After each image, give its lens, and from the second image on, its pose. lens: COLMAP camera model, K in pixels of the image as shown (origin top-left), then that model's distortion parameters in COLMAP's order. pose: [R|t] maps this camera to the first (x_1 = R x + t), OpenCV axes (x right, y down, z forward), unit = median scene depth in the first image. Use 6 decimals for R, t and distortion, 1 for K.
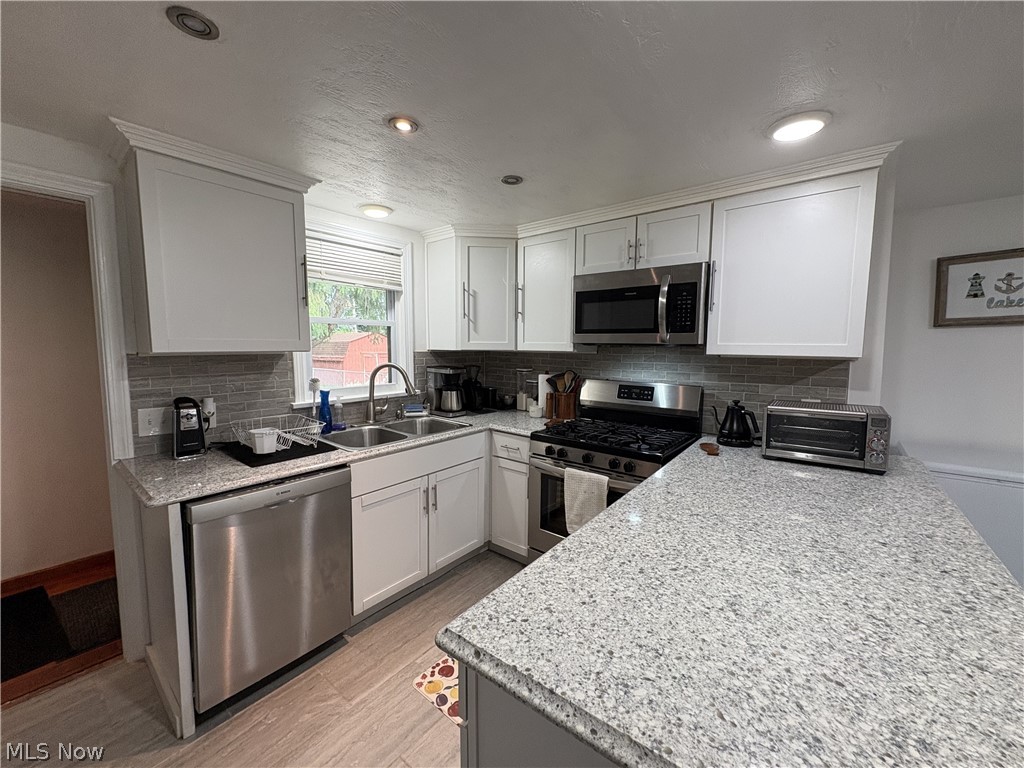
lens RADIAL K [[407.9, 0, 510.5], [0, 407.9, 381.5], [0, 0, 1]] dist [-0.000528, 0.000046]
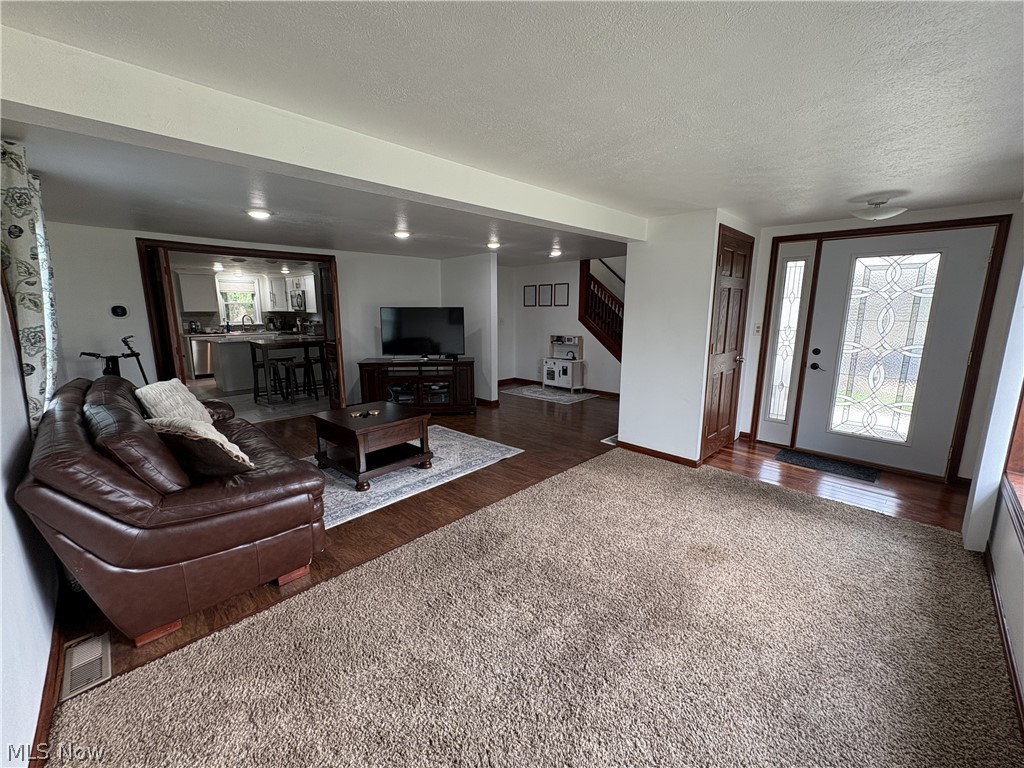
lens RADIAL K [[407.9, 0, 511.9], [0, 407.9, 382.8], [0, 0, 1]] dist [-0.000528, 0.000046]
pose [[0.993866, 0.015541, -0.109494, 2.647998], [-0.005277, 0.995613, 0.093414, 0.223021], [0.110465, -0.092264, 0.989588, -2.591353]]
